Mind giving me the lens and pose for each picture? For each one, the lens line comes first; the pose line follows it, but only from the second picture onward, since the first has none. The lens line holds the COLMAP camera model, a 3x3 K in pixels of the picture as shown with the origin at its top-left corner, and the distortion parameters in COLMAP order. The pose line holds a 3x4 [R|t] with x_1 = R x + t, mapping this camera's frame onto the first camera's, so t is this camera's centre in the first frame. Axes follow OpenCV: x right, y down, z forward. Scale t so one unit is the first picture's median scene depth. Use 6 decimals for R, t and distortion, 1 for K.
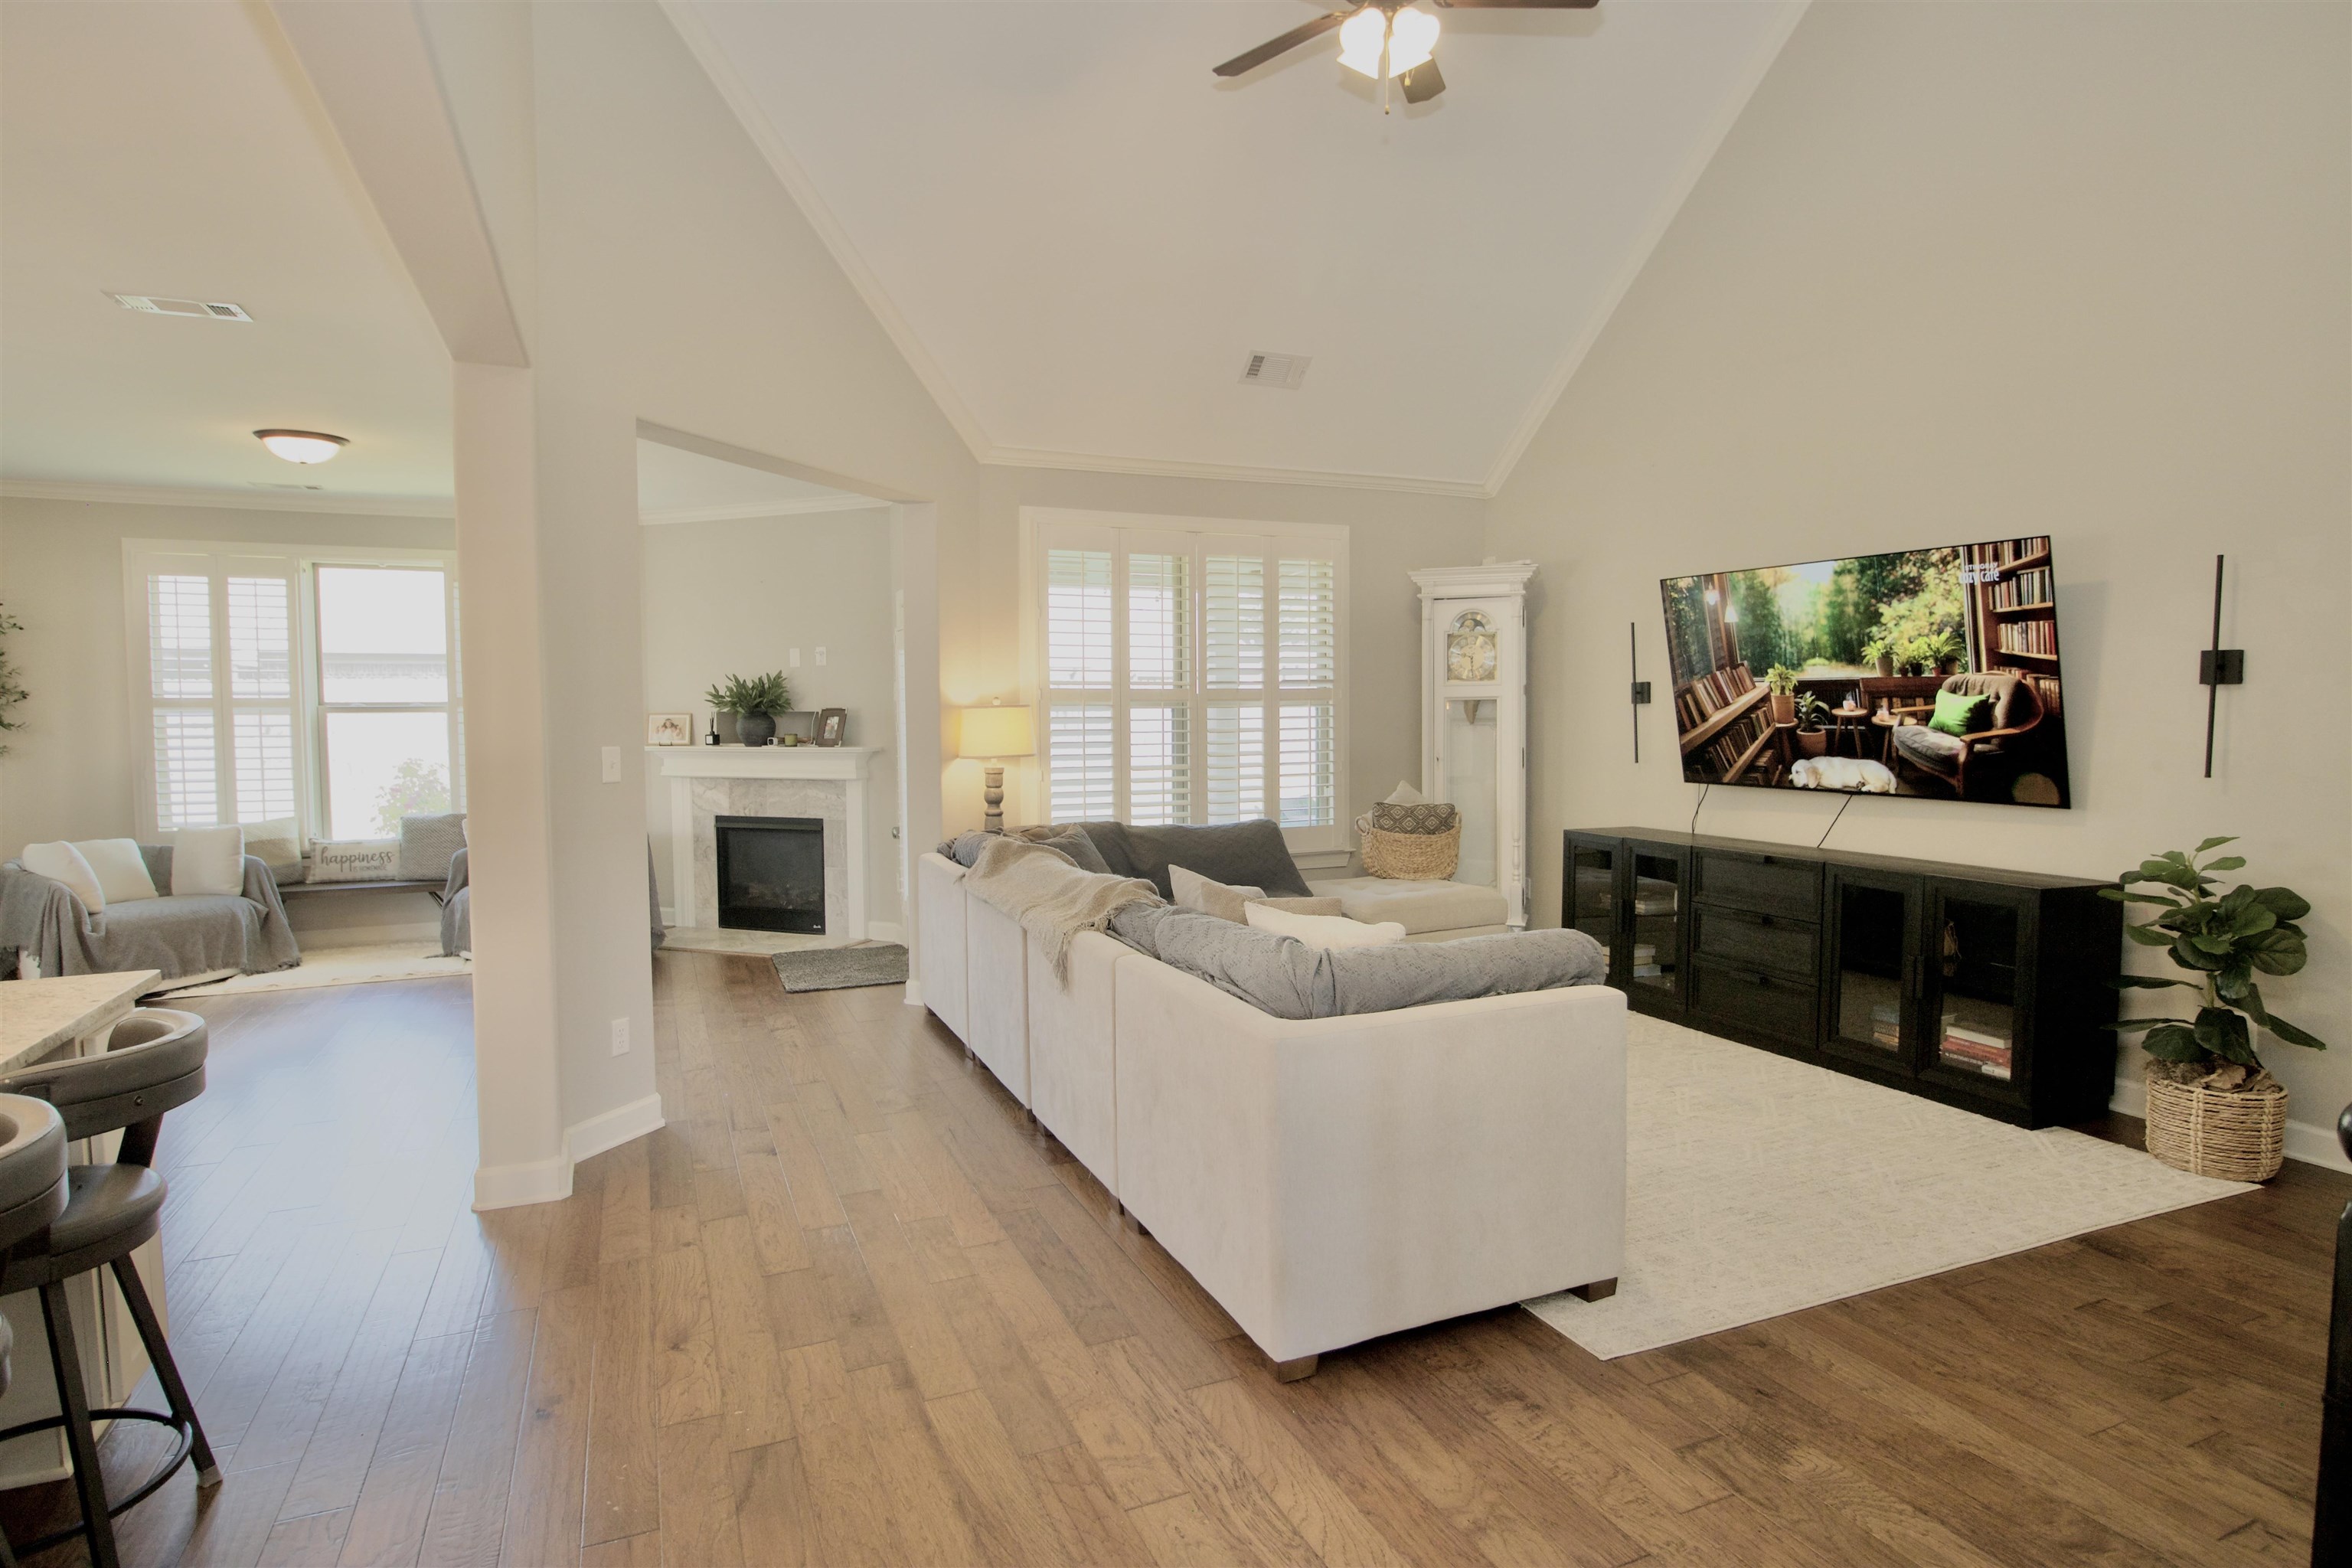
lens RADIAL K [[1265.4, 0, 1191.1], [0, 1265.4, 769.3], [0, 0, 1]] dist [0.002210, -0.007478]
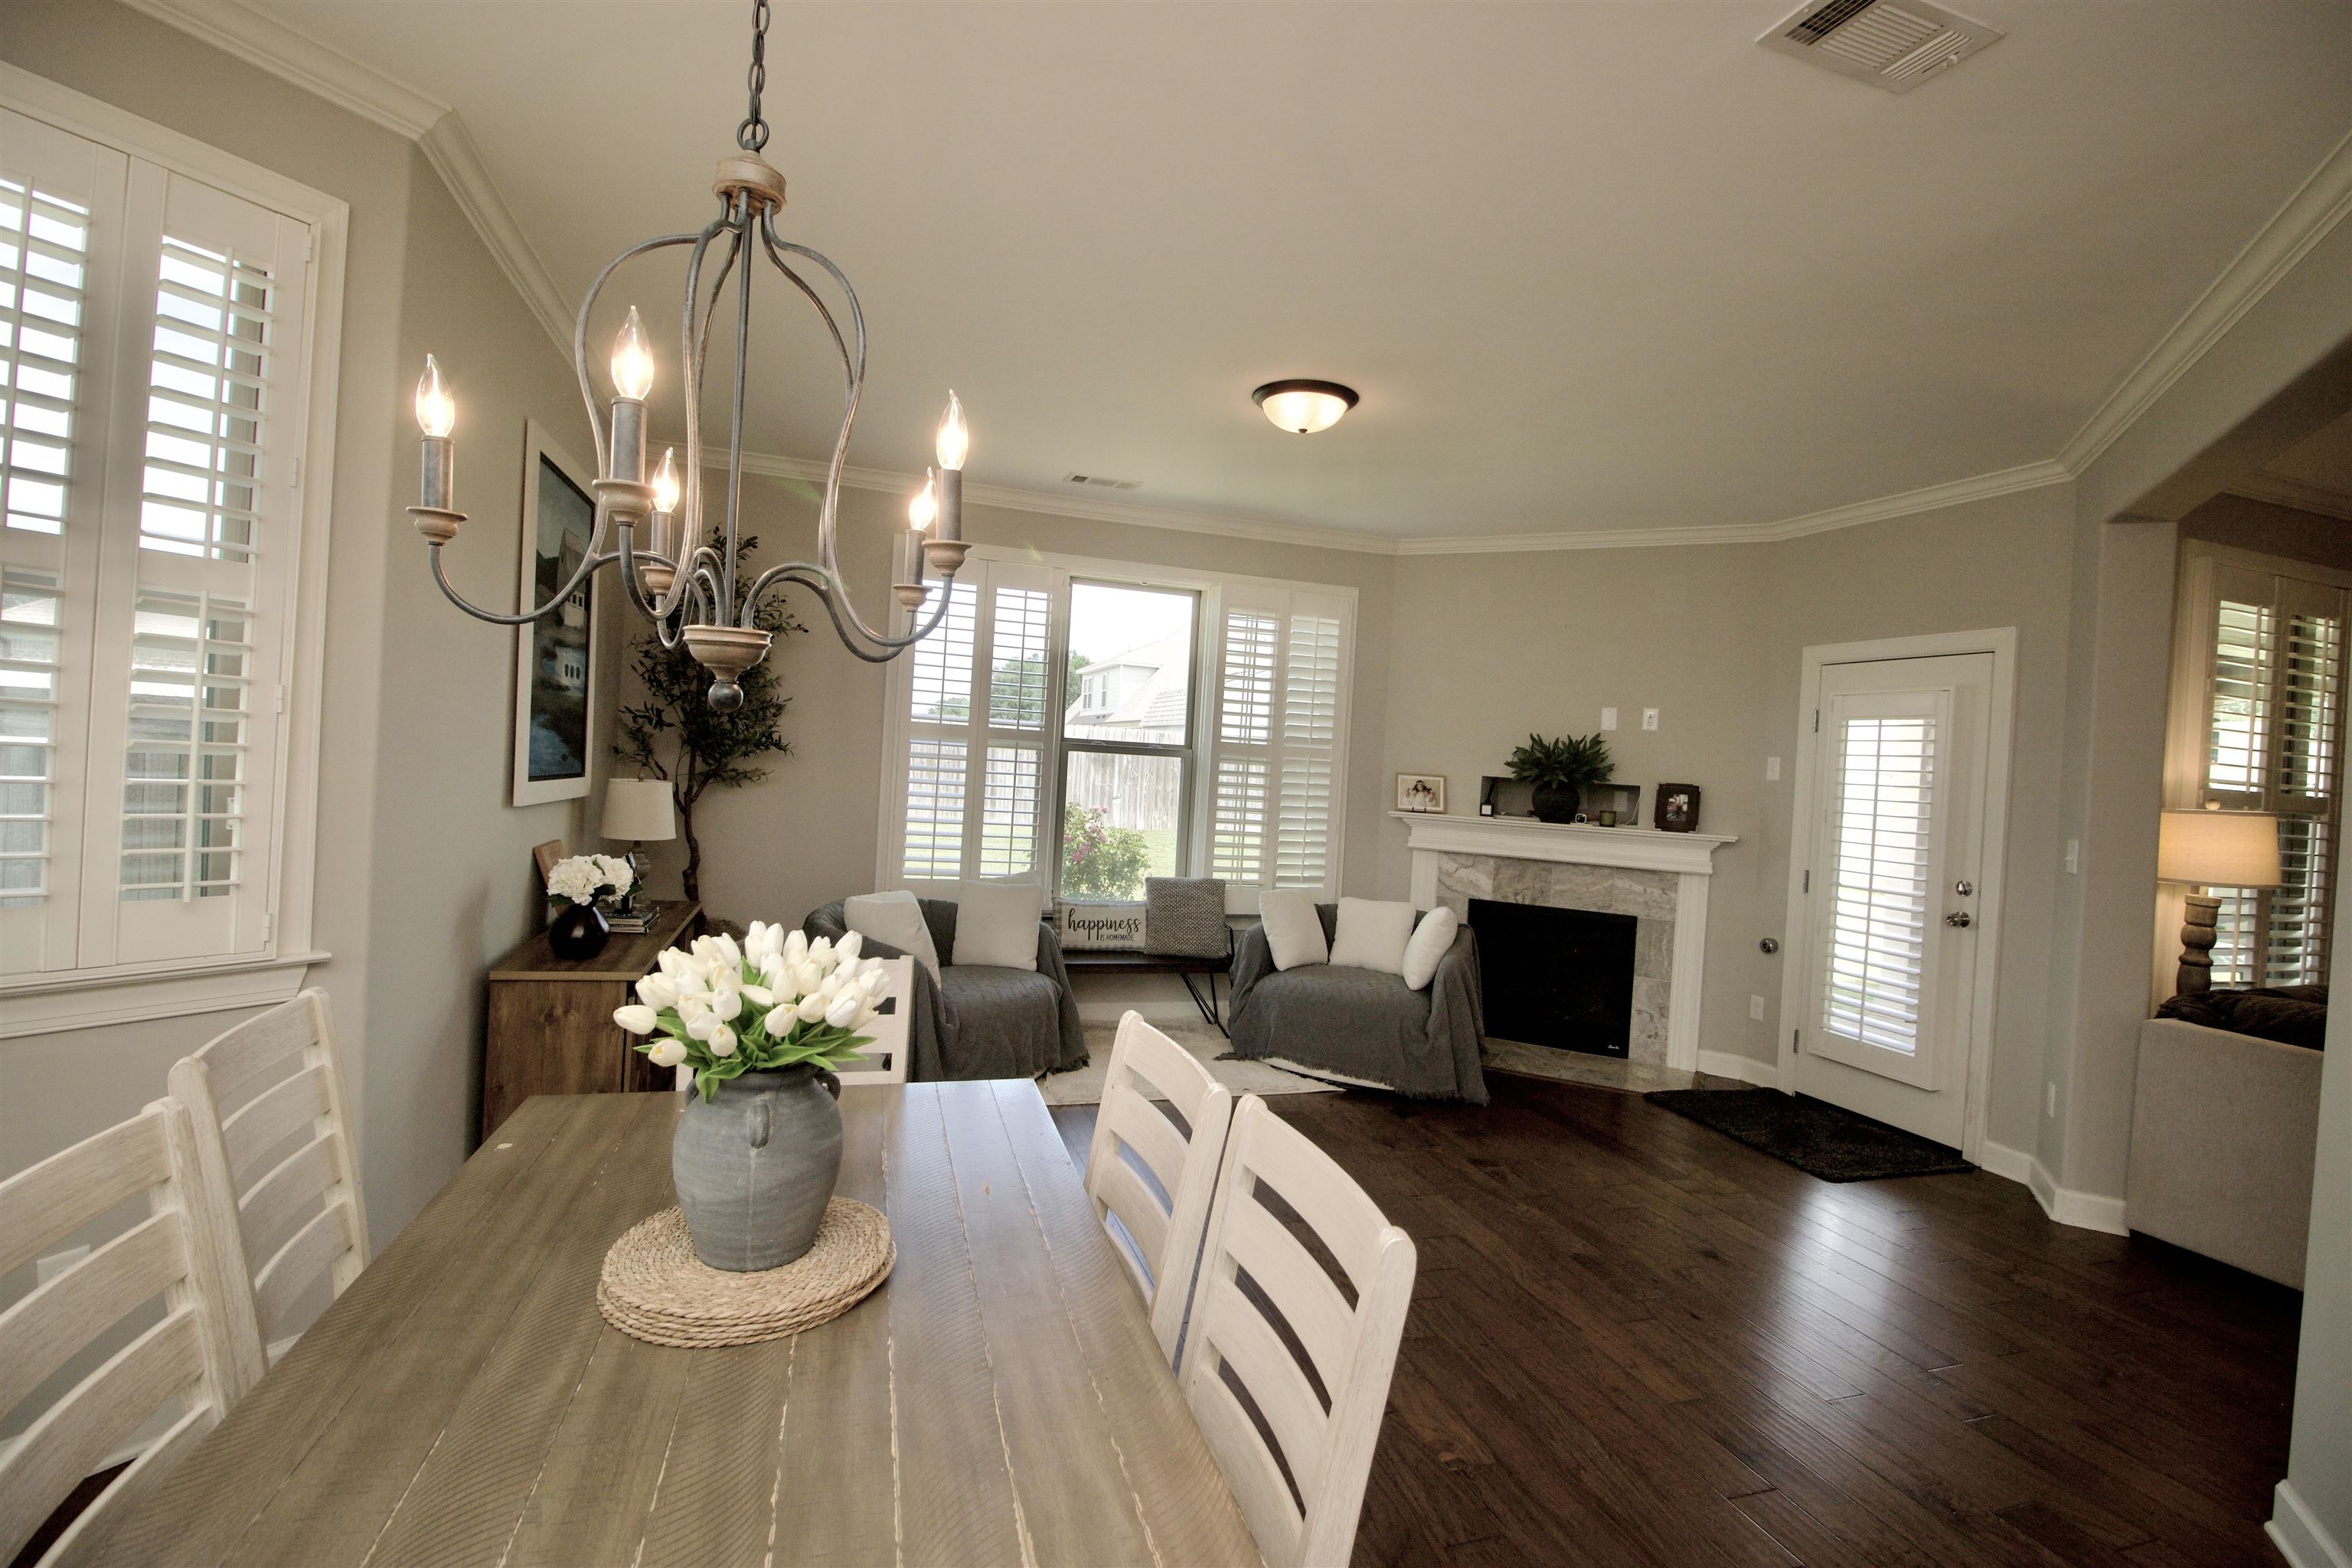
lens RADIAL K [[1088.0, 0, 1168.1], [0, 1088.0, 787.9], [0, 0, 1]] dist [-0.015350, -0.006723]
pose [[0.991677, 0.065909, -0.110603, -0.955956], [-0.068629, 0.997422, -0.020971, -0.015241], [0.108936, 0.028388, 0.993643, 0.491230]]
